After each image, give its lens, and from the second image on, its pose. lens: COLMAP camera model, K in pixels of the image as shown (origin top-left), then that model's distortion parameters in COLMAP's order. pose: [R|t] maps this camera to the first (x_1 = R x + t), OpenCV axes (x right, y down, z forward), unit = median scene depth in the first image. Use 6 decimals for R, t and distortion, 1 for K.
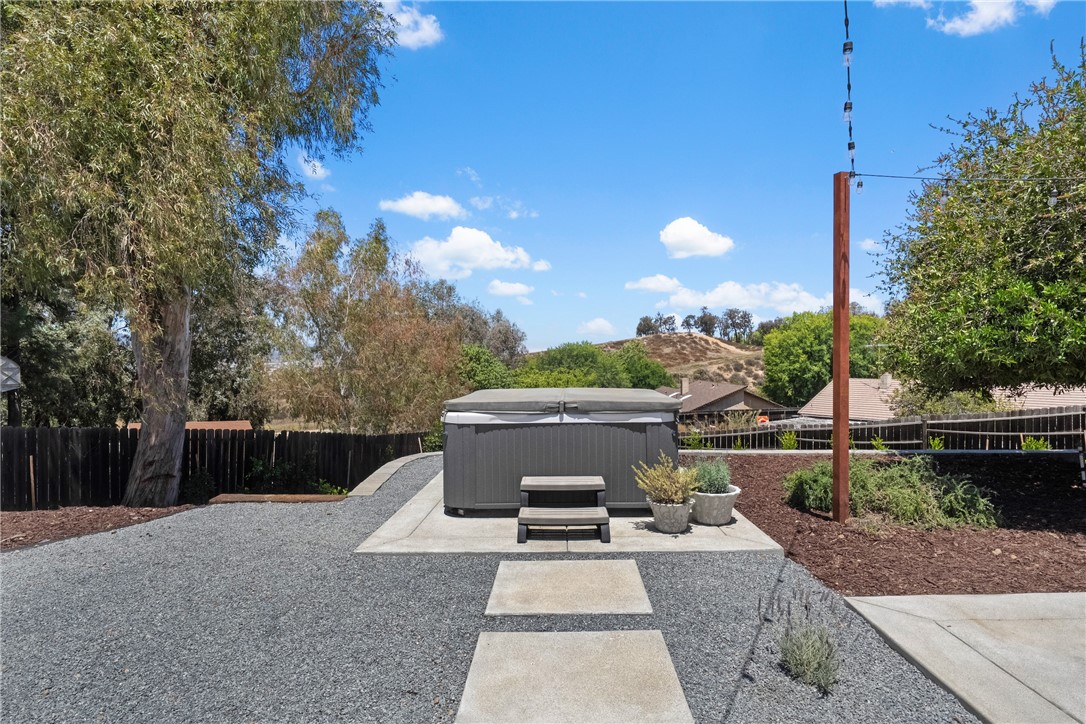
lens RADIAL K [[535.9, 0, 546.6], [0, 535.9, 364.5], [0, 0, 1]] dist [-0.001718, -0.000166]
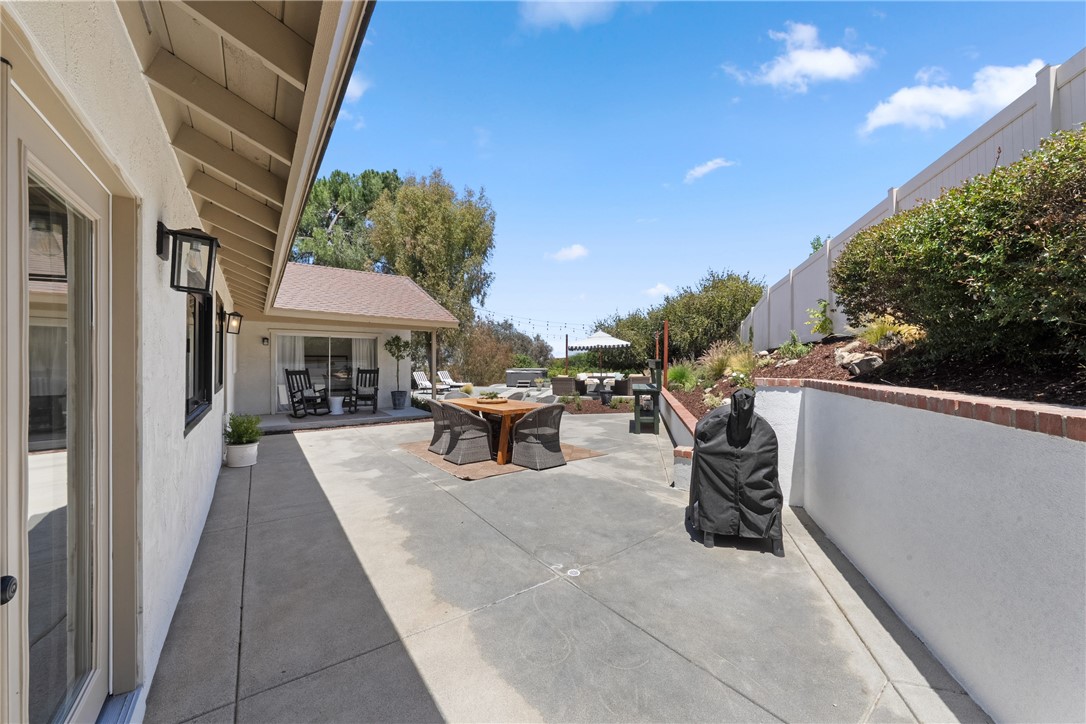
lens RADIAL K [[411.2, 0, 546.1], [0, 411.2, 368.8], [0, 0, 1]] dist [-0.002483, -0.000077]
pose [[0.992481, 0.009330, -0.122041, 0.127888], [-0.008427, 0.999933, 0.007906, 0.003312], [0.122107, -0.006818, 0.992494, -0.447280]]
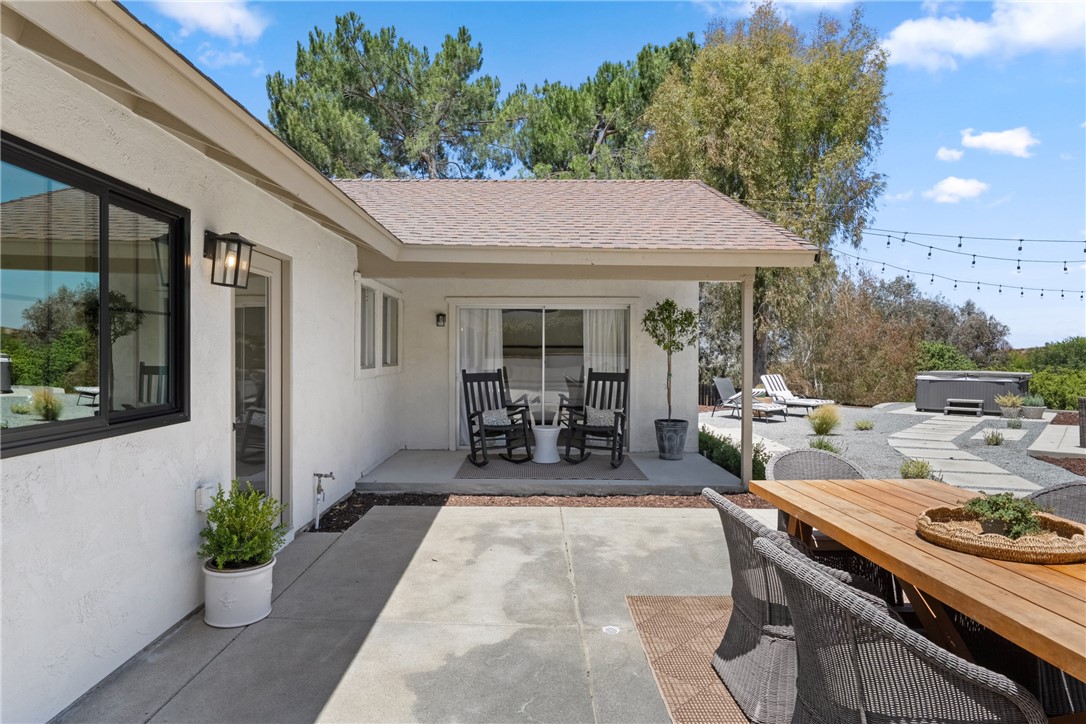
lens RADIAL K [[535.9, 0, 552.3], [0, 535.9, 362.7], [0, 0, 1]] dist [-0.001718, -0.000166]
pose [[0.725099, 0.017083, -0.688433, 0.028342], [-0.013080, 0.999854, 0.011033, 0.000955], [0.688521, 0.001005, 0.725216, -0.186274]]
